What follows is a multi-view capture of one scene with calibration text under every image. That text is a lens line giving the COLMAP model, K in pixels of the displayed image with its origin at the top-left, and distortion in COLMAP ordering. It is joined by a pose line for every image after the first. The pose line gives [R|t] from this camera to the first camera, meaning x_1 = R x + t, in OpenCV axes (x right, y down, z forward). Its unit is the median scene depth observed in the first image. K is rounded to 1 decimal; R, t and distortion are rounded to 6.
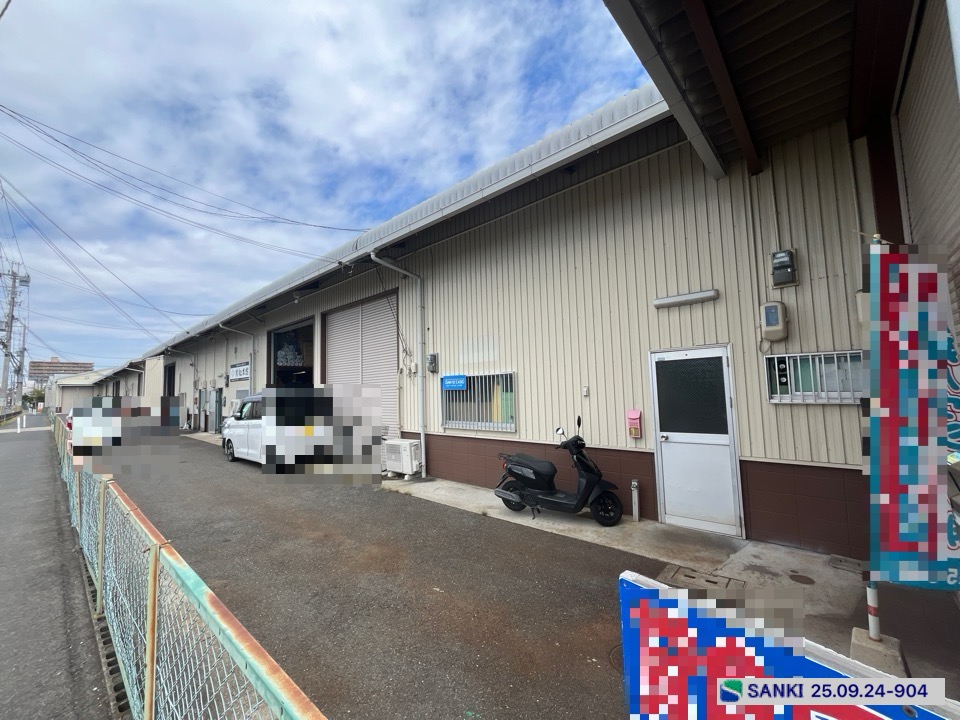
lens RADIAL K [[390.6, 0, 477.0], [0, 390.6, 360.4], [0, 0, 1]] dist [-0.001575, -0.000226]
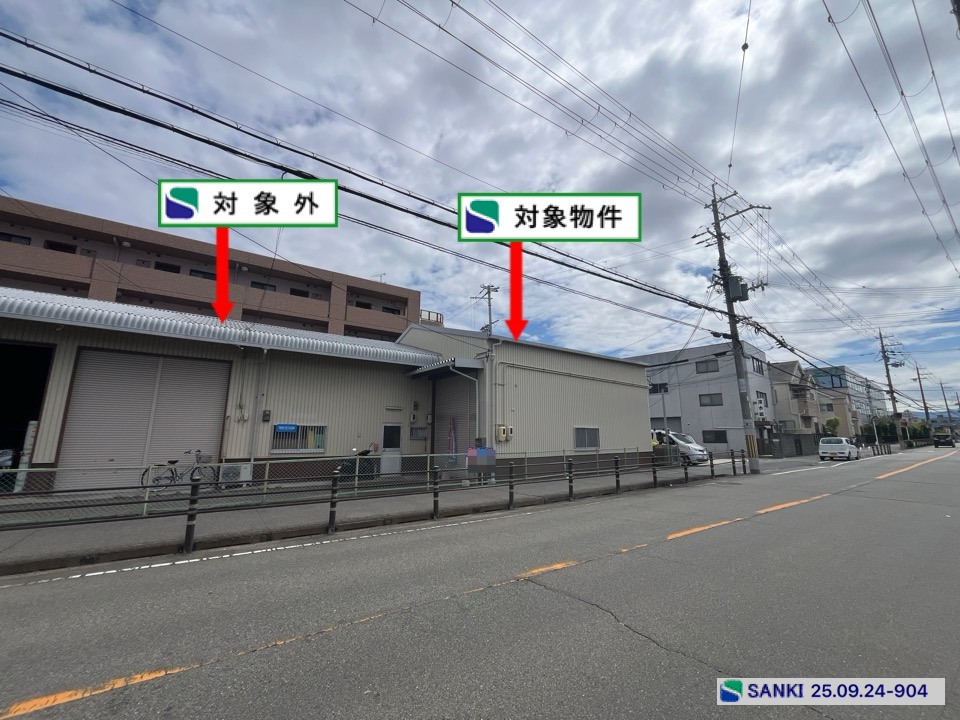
lens RADIAL K [[389.4, 0, 478.9], [0, 389.4, 361.6], [0, 0, 1]] dist [0.000567, 0.000032]
pose [[0.221868, 0.212690, 0.951597, -2.350490], [-0.084280, 0.976451, -0.198595, 0.051318], [-0.971428, -0.036139, 0.234569, -0.446543]]
